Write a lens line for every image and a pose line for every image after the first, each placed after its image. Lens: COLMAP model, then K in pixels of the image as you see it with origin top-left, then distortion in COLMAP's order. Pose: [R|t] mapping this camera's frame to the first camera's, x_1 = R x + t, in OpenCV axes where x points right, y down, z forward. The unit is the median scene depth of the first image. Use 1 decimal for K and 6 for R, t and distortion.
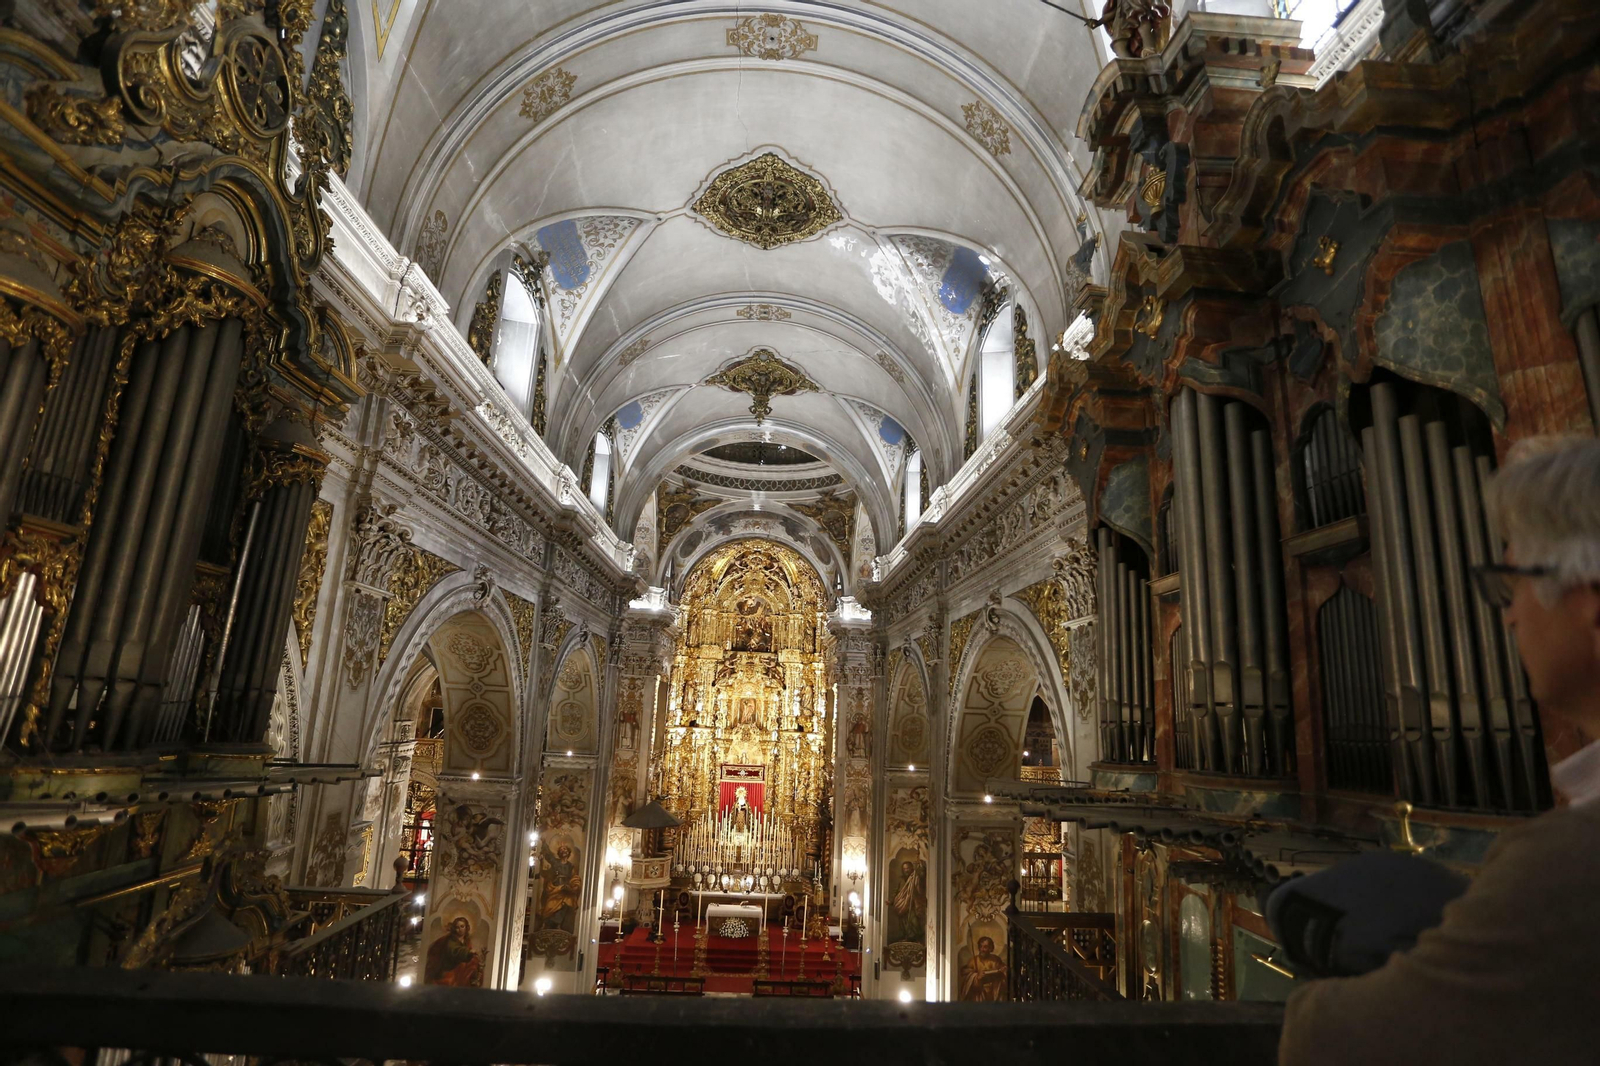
lens RADIAL K [[786.0, 0, 796.0], [0, 786.0, 528.2], [0, 0, 1]] dist [-0.079390, 0.035458]
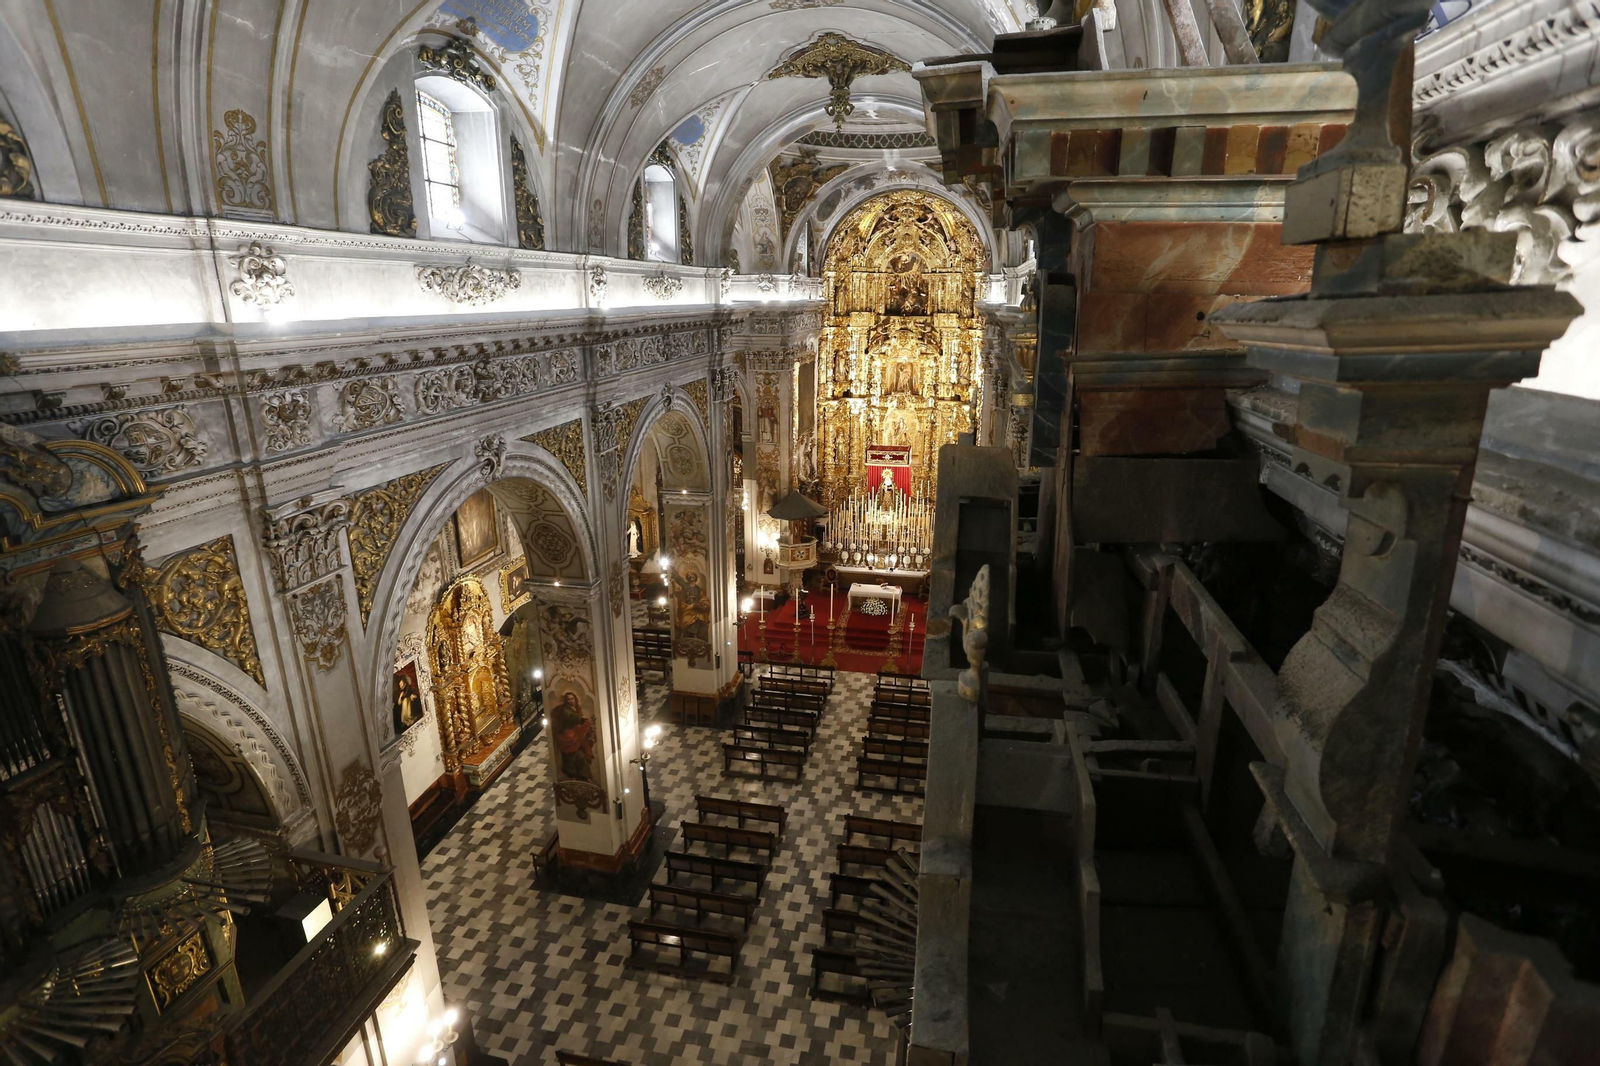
lens RADIAL K [[785.1, 0, 798.5], [0, 785.1, 528.7], [0, 0, 1]] dist [-0.082383, 0.040669]
pose [[0.967149, 0.031928, -0.252198, 0.087345], [0.096675, 0.871347, 0.481049, -0.112538], [0.235111, -0.489628, 0.839635, 0.096116]]
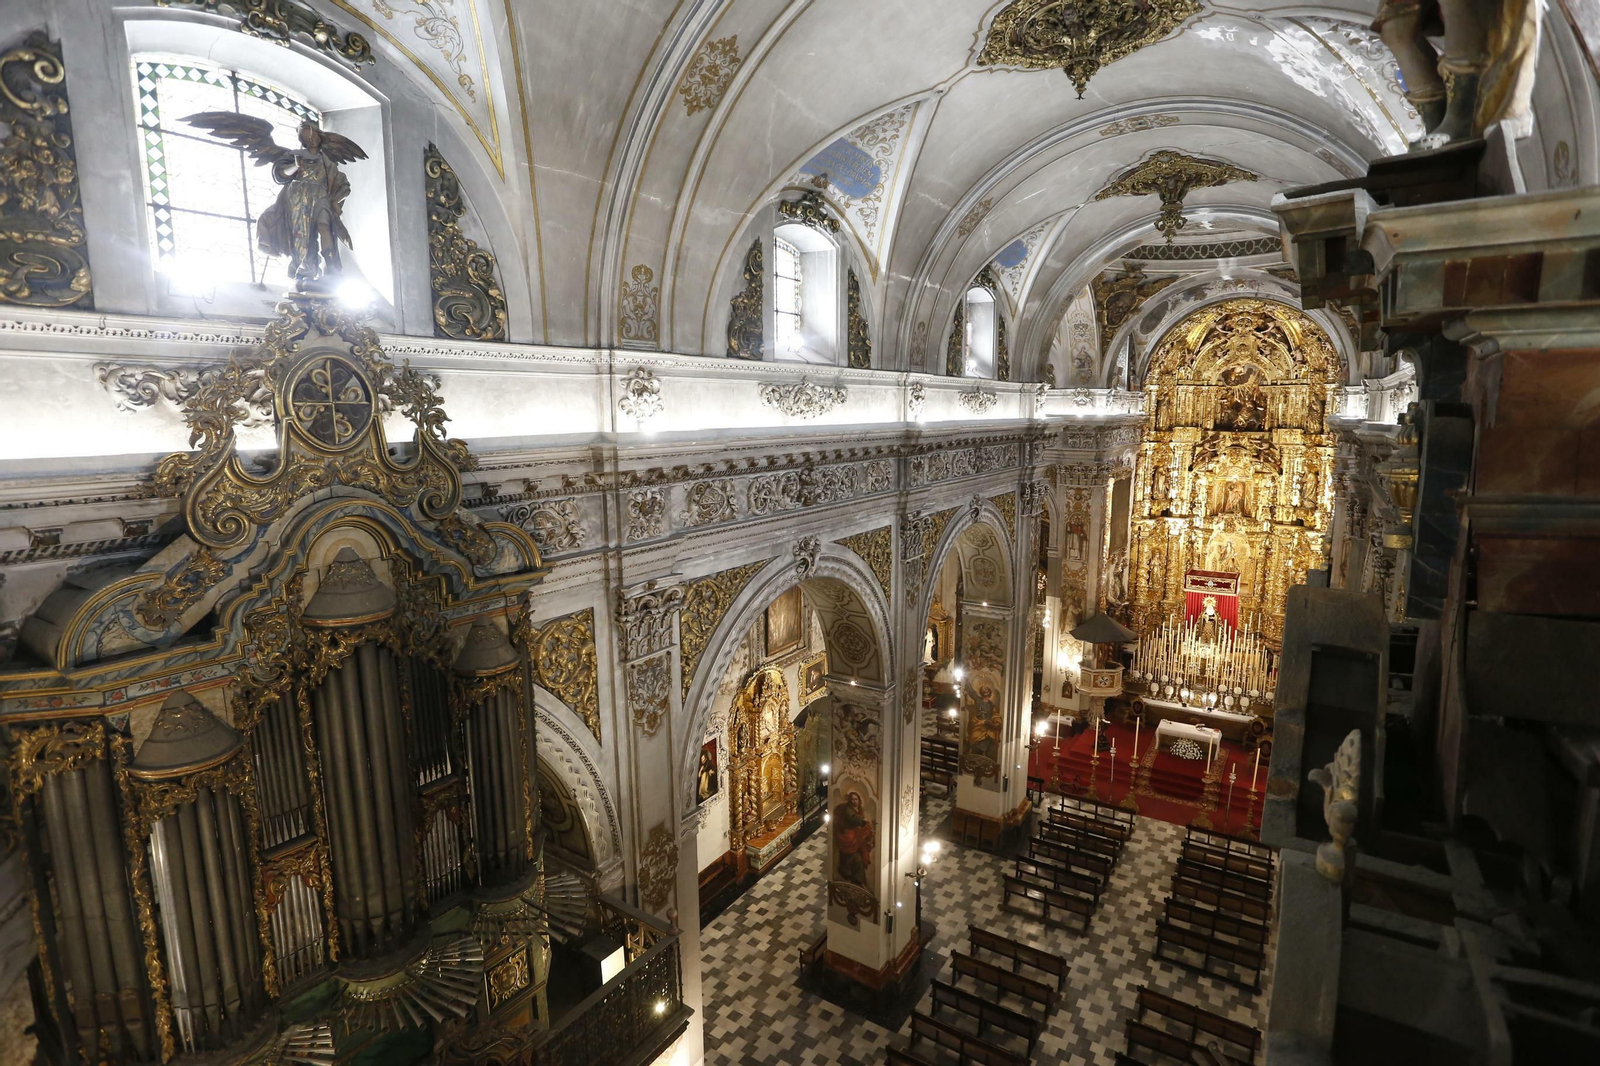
lens RADIAL K [[784.8, 0, 796.8], [0, 784.8, 528.2], [0, 0, 1]] dist [-0.075217, 0.035415]
pose [[0.801760, 0.043932, -0.596029, 0.086126], [0.174659, 0.936532, 0.303976, -0.115704], [0.571555, -0.347818, 0.743201, 0.091944]]
